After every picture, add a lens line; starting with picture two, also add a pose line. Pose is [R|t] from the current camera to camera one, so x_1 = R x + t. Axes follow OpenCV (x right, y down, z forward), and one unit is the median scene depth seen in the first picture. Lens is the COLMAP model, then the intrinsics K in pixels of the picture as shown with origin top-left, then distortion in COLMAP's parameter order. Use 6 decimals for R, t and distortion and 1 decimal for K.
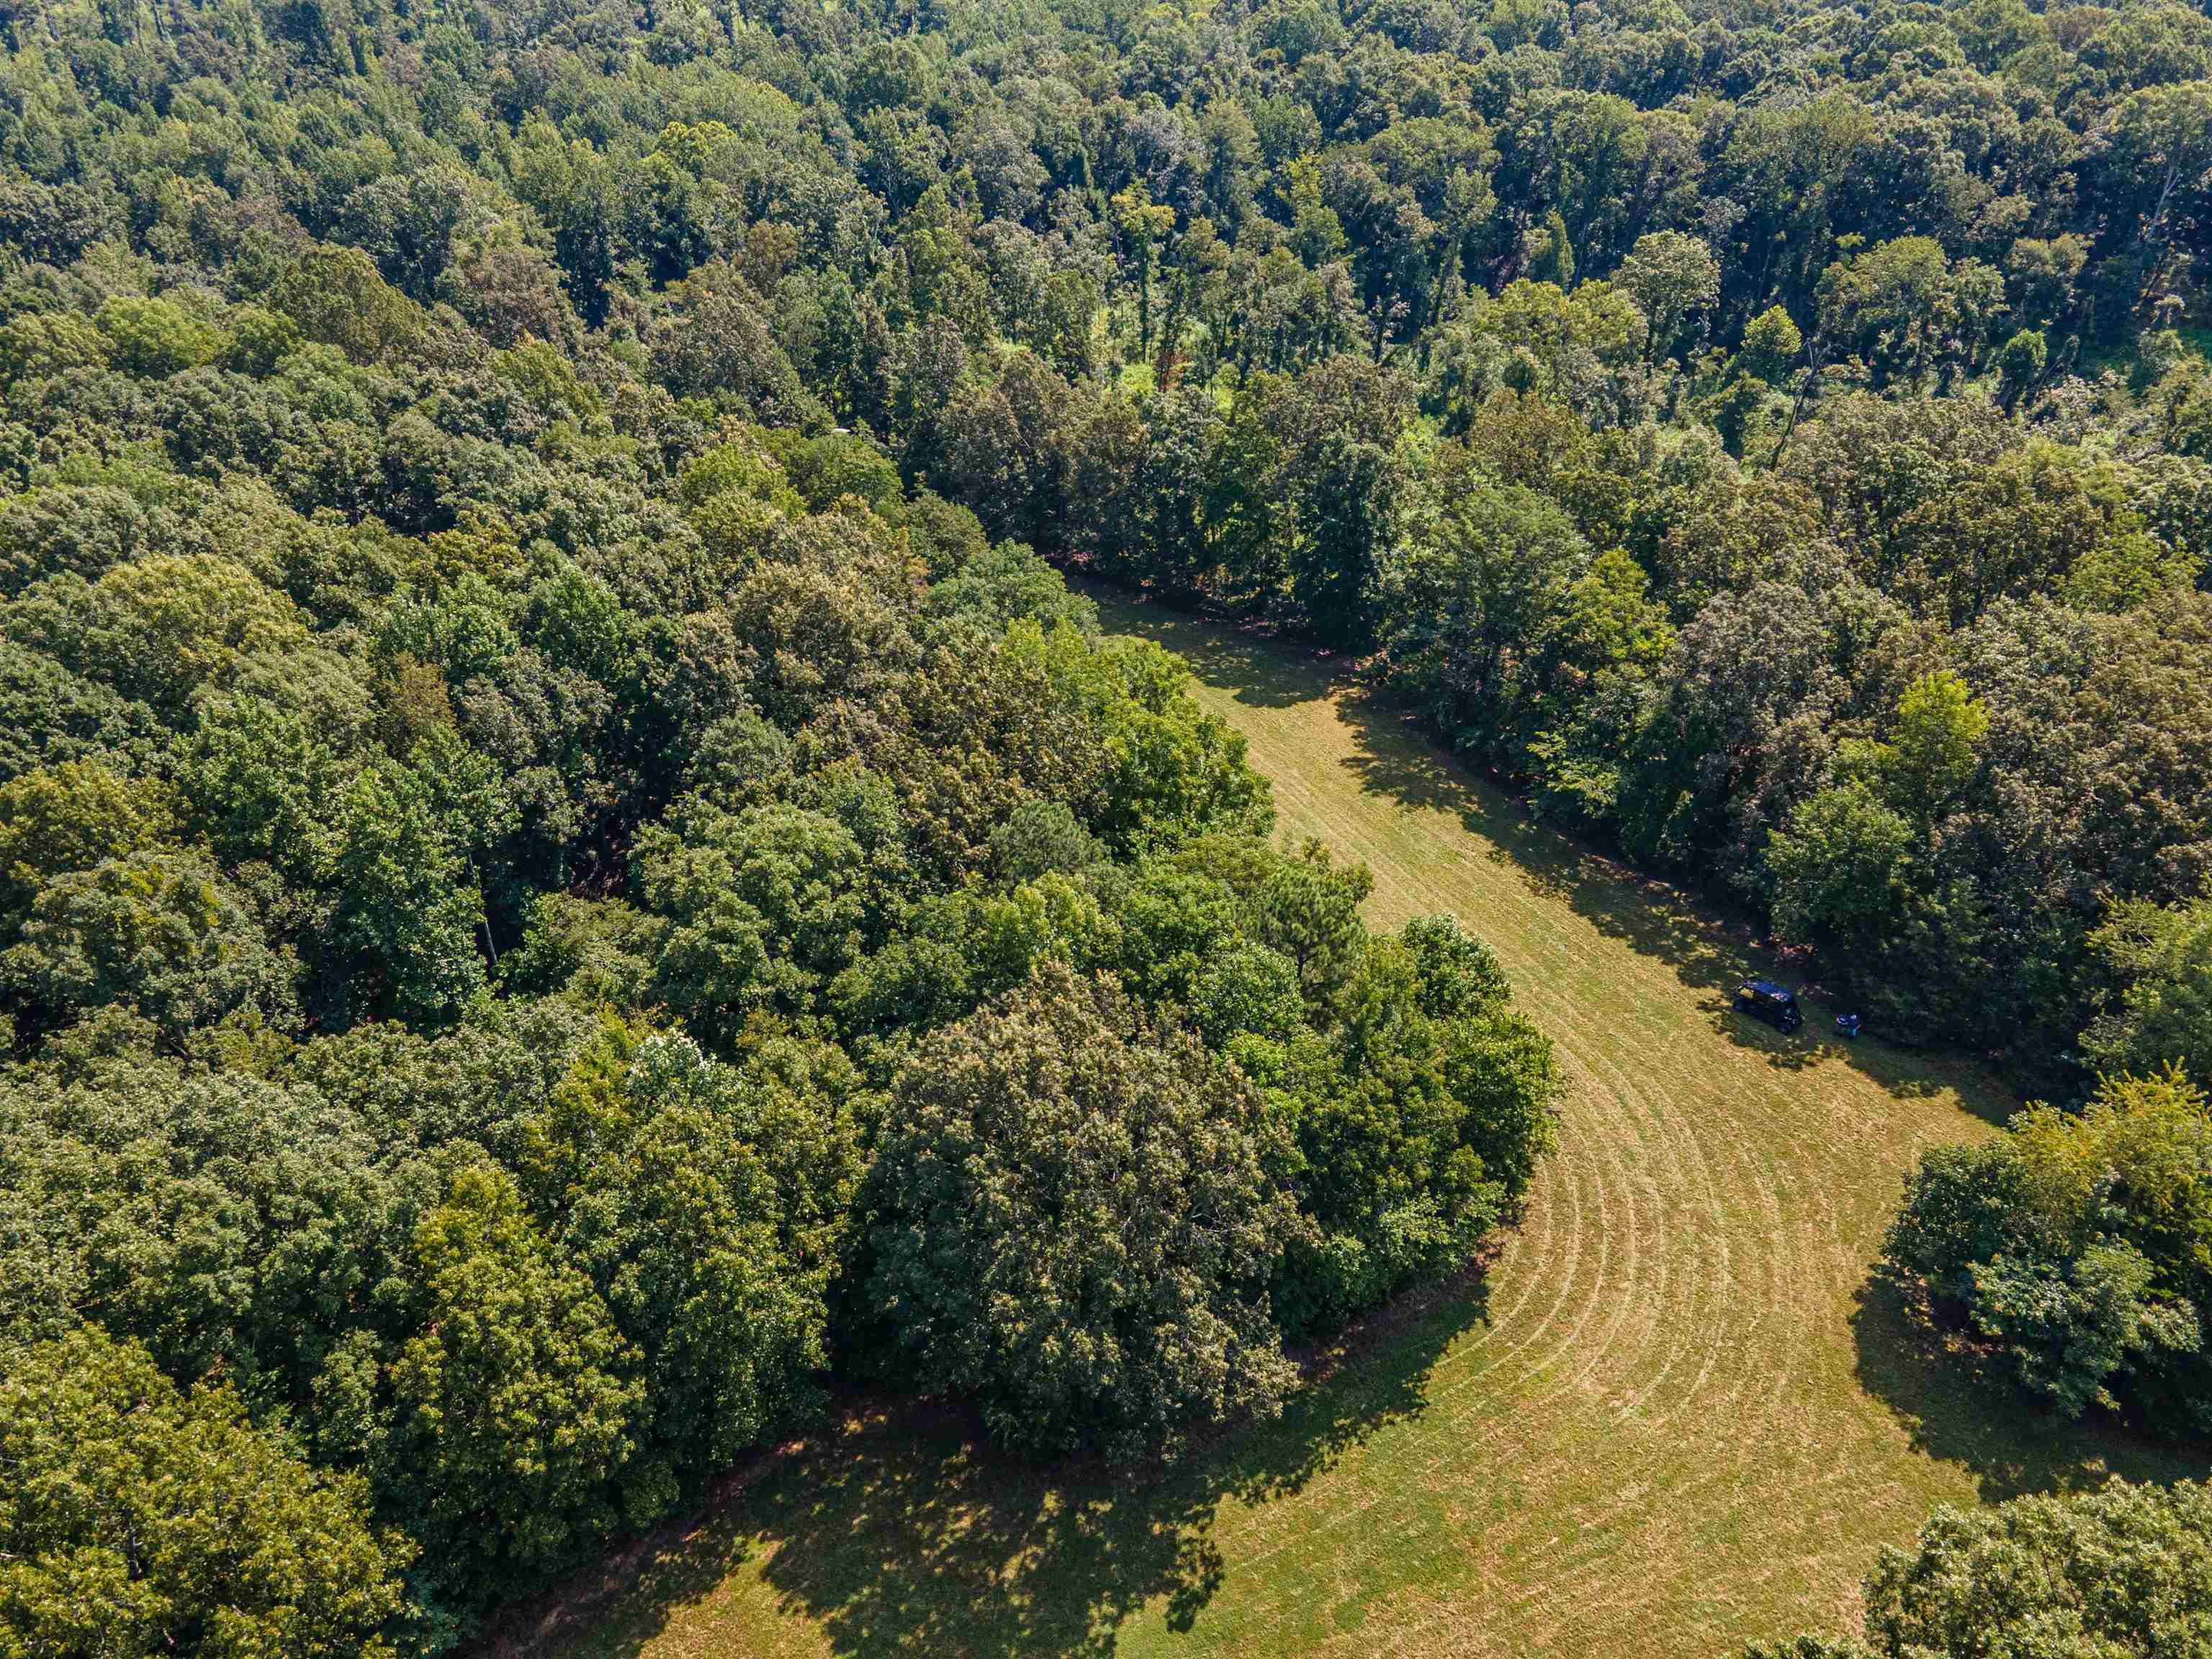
lens RADIAL K [[1622.6, 0, 1088.8], [0, 1622.6, 828.8], [0, 0, 1]] dist [0.032709, 0.031351]
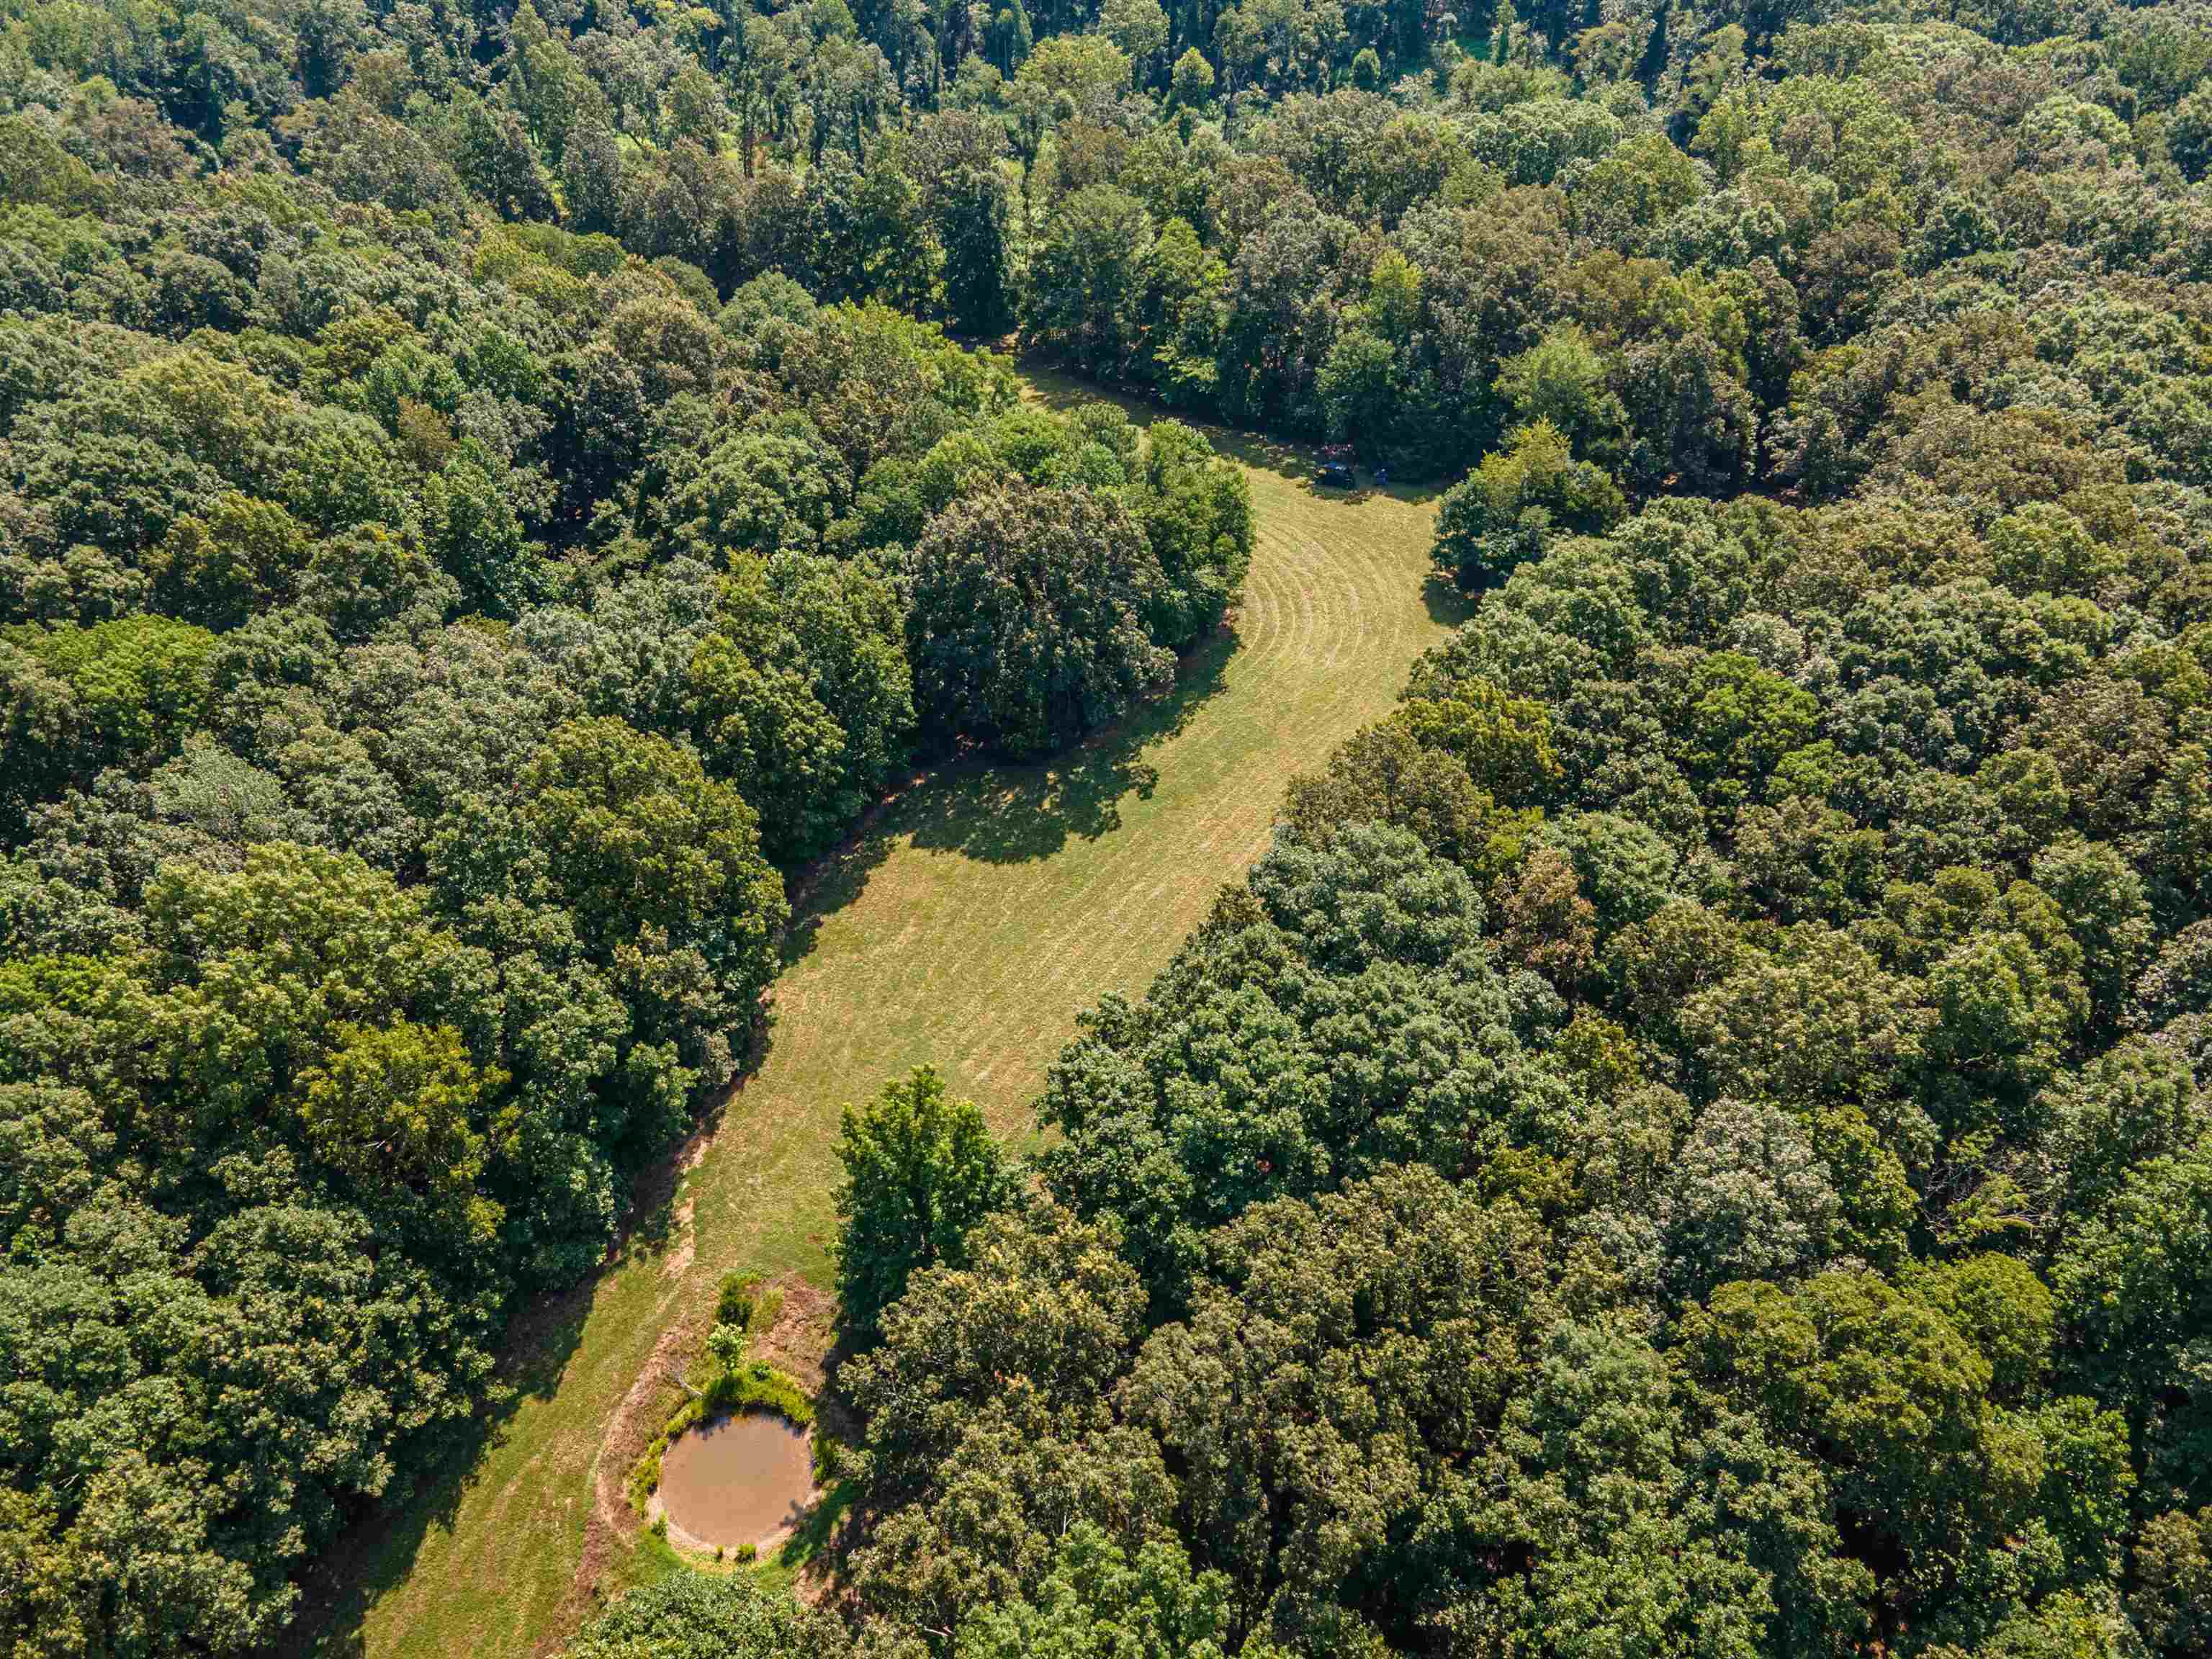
lens RADIAL K [[1622.6, 0, 1086.6], [0, 1622.6, 833.6], [0, 0, 1]] dist [0.032709, 0.031351]
pose [[0.926079, -0.243003, 0.288664, -0.386949], [0.210999, 0.967733, 0.137739, 0.182665], [-0.312820, -0.066649, 0.947471, -0.511572]]
